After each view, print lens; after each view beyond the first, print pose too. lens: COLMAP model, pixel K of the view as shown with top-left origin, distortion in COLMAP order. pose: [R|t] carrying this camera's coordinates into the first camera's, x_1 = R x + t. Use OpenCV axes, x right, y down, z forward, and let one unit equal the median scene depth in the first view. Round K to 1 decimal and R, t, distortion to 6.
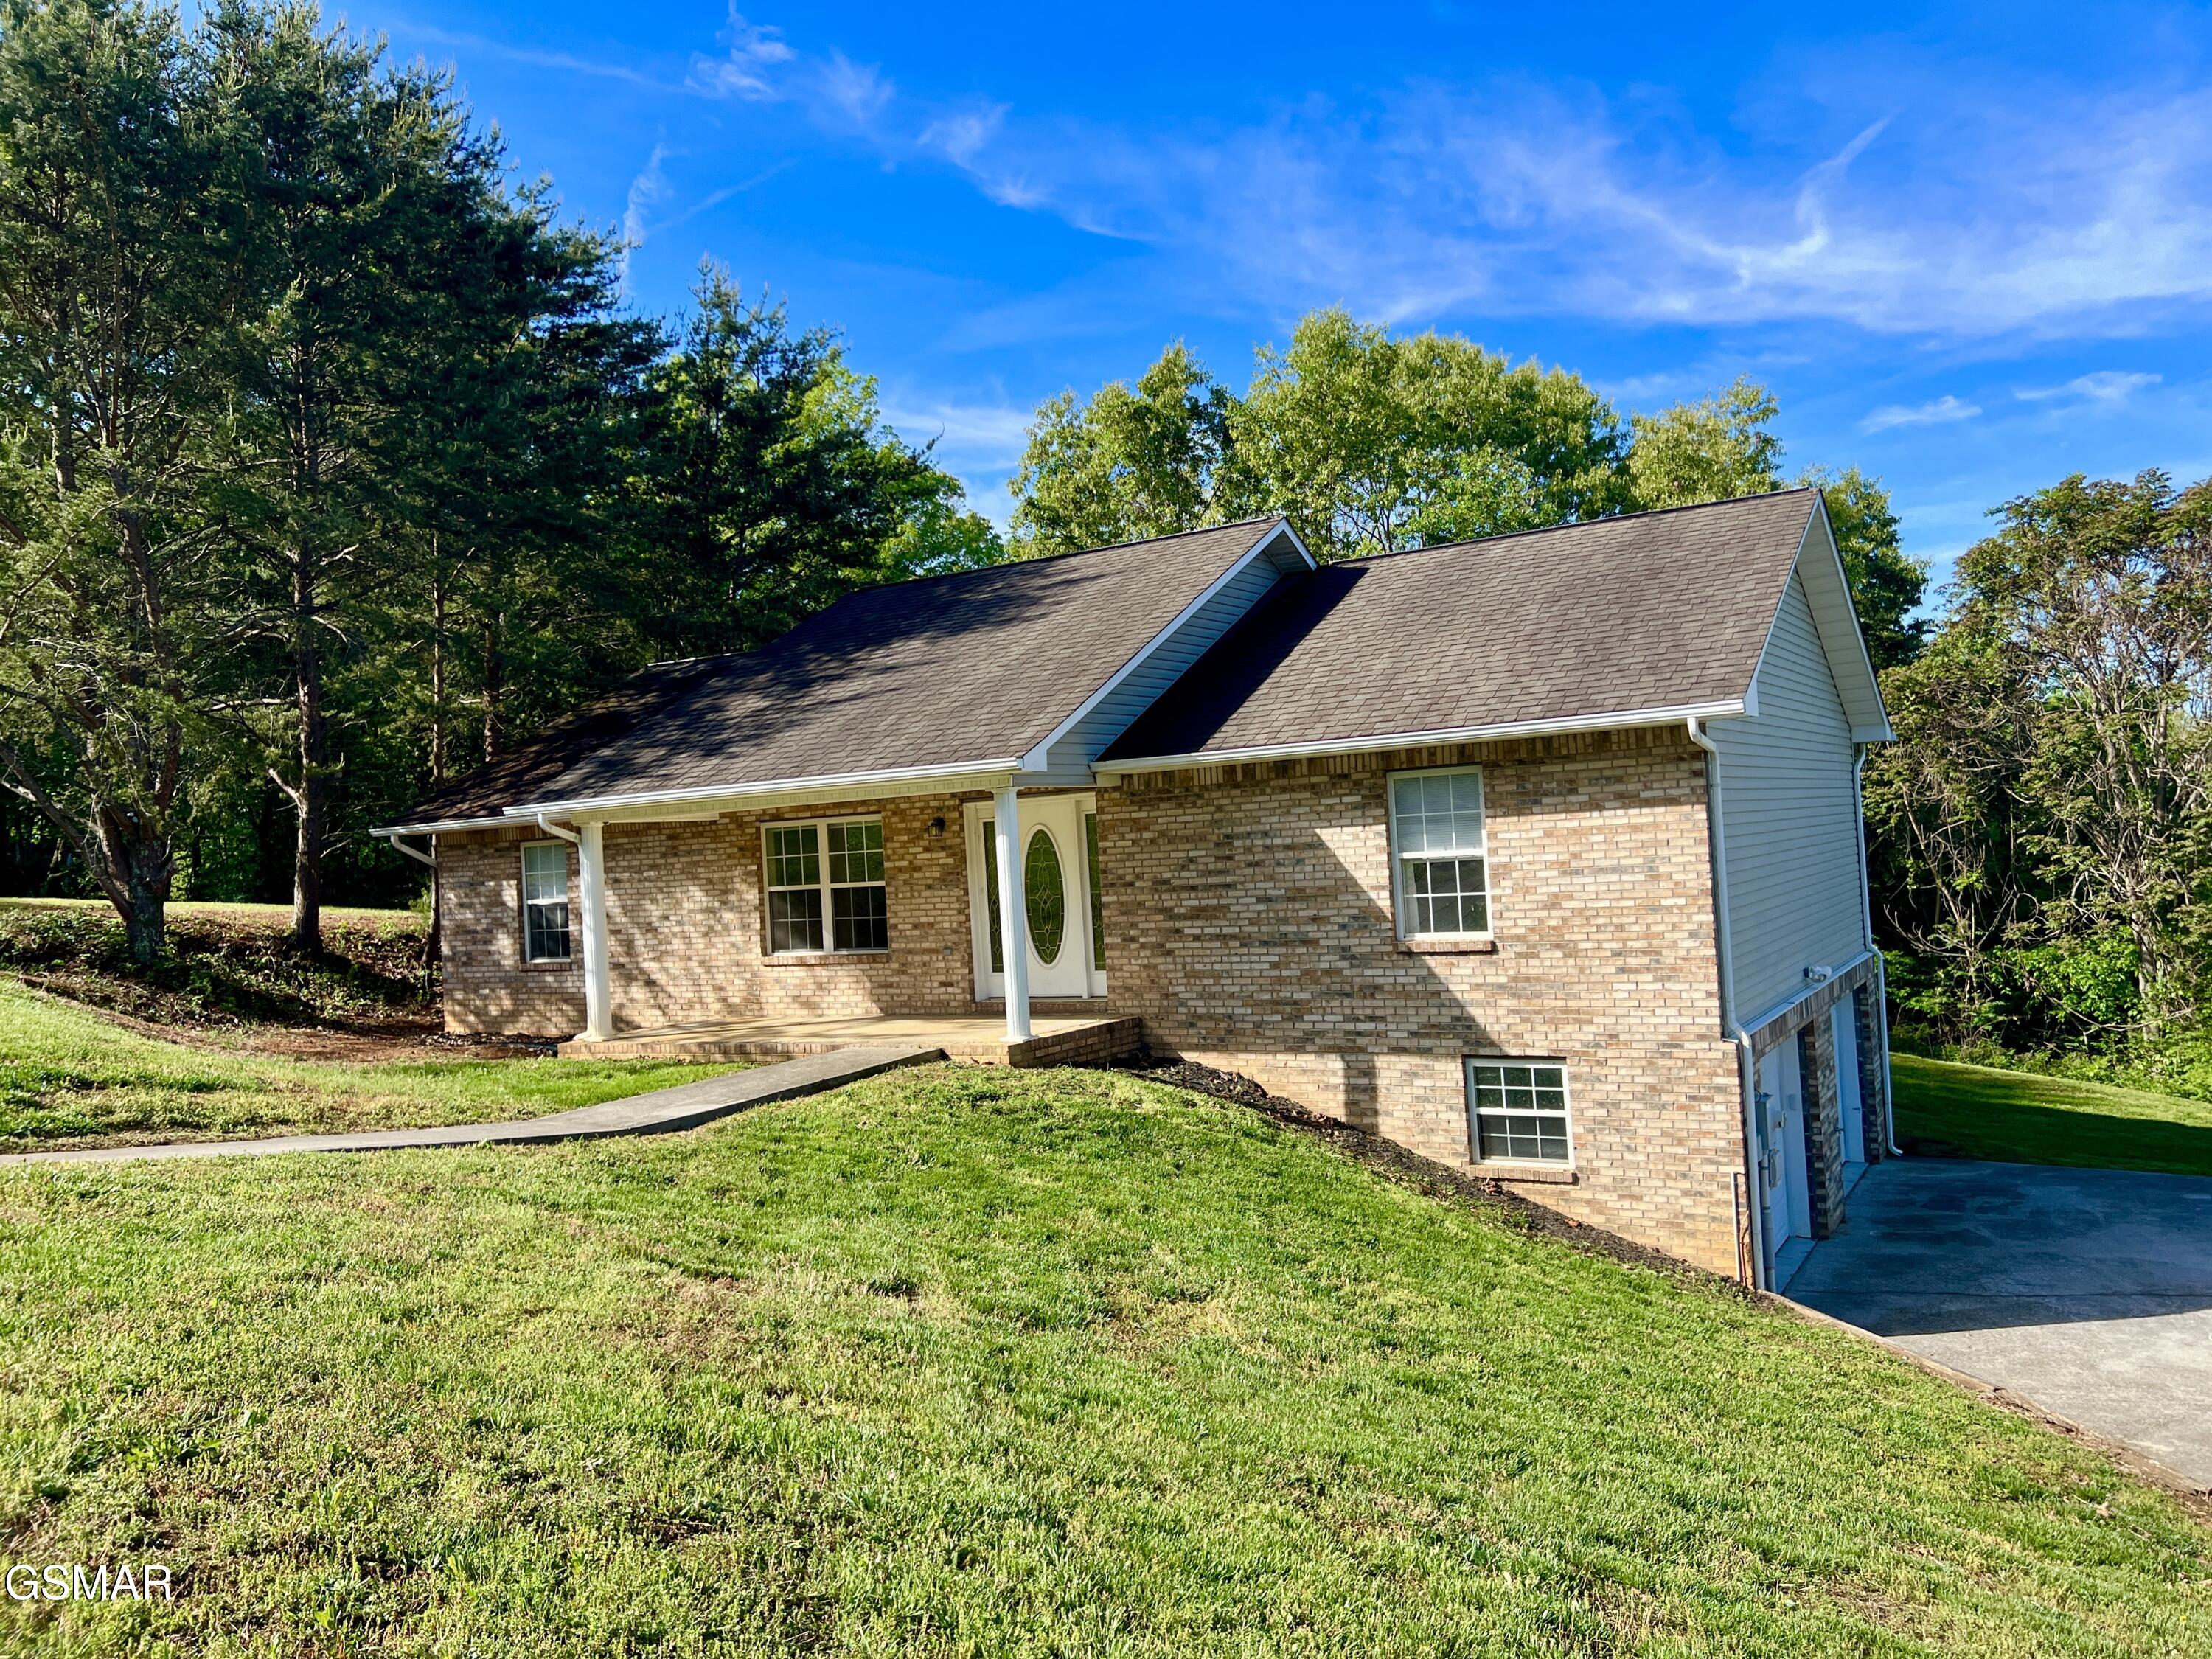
lens RADIAL K [[1648.3, 0, 1086.3], [0, 1648.3, 809.1], [0, 0, 1]] dist [0.065405, -0.073630]
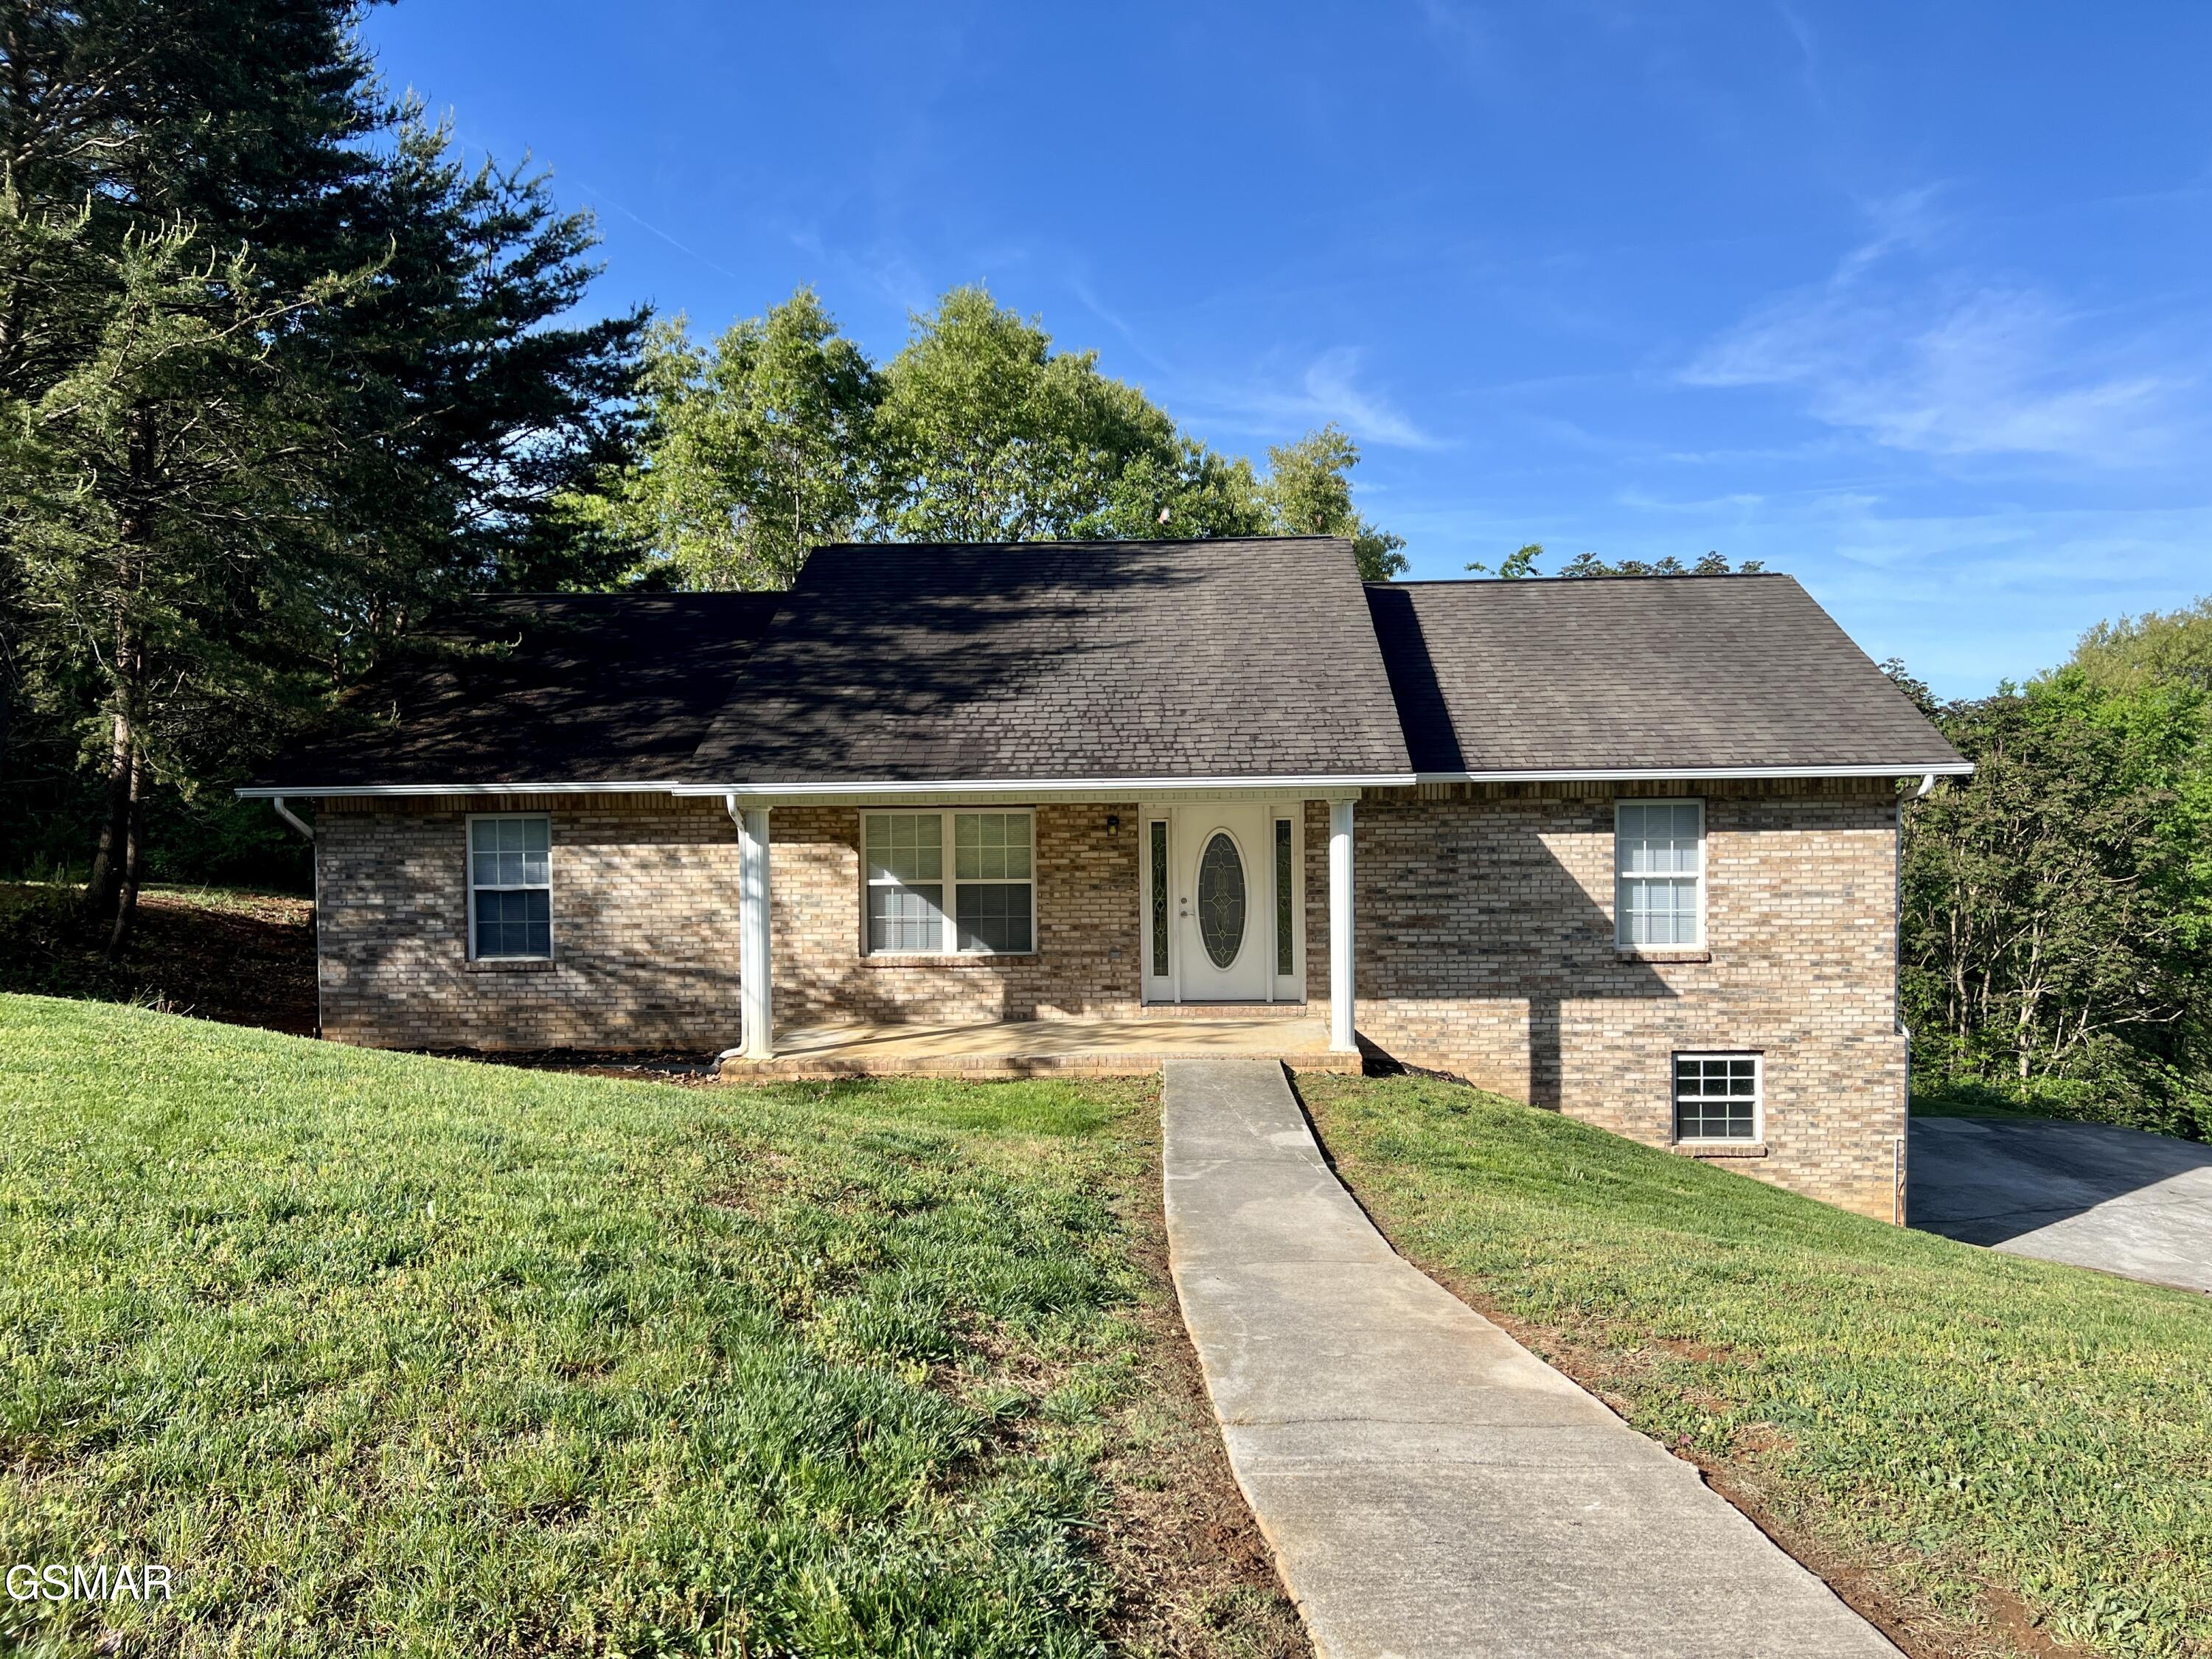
lens RADIAL K [[1648.3, 0, 1116.1], [0, 1648.3, 844.6], [0, 0, 1]] dist [0.065405, -0.073630]
pose [[0.872153, 0.028809, 0.488383, -0.640657], [-0.051095, 0.998169, 0.032366, -0.010668], [-0.486557, -0.053182, 0.872029, 0.185163]]
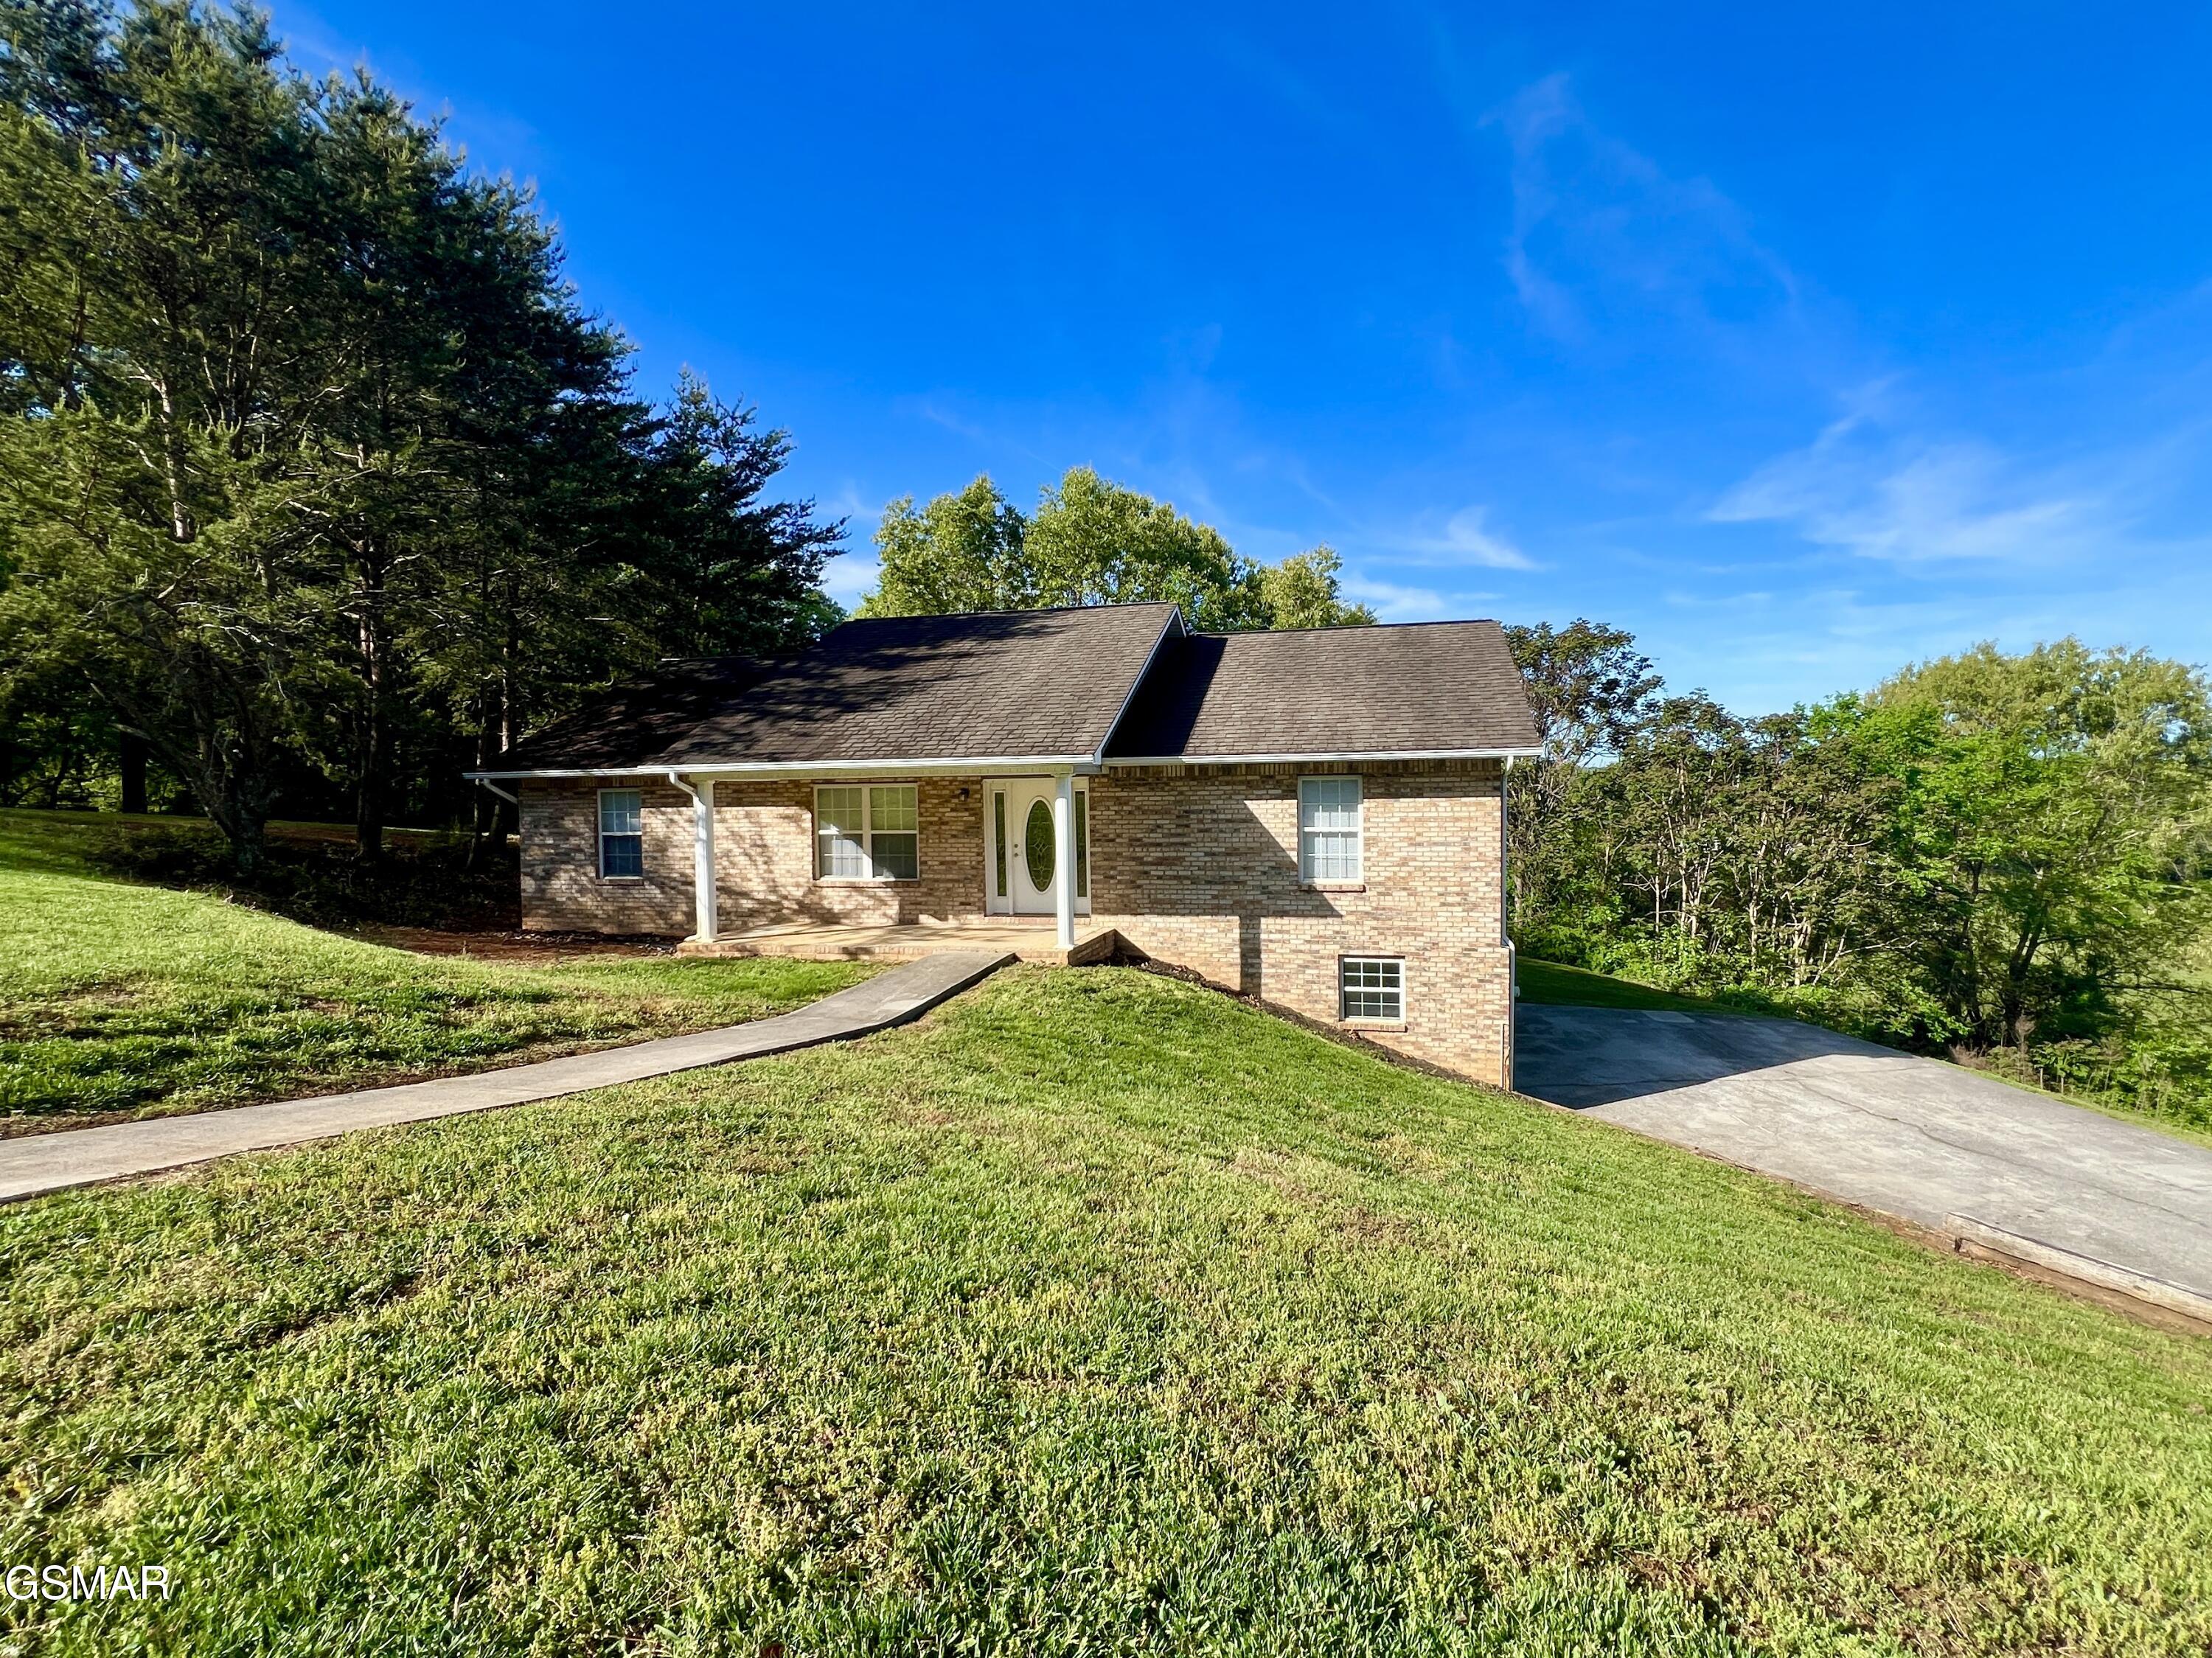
lens RADIAL K [[1021.2, 0, 1131.4], [0, 1021.2, 821.8], [0, 0, 1]] dist [-0.002669, 0.000696]
pose [[0.948323, 0.034099, 0.315470, -0.267120], [-0.048531, 0.998099, 0.038001, -0.007827], [-0.313575, -0.051347, 0.948174, 0.124710]]
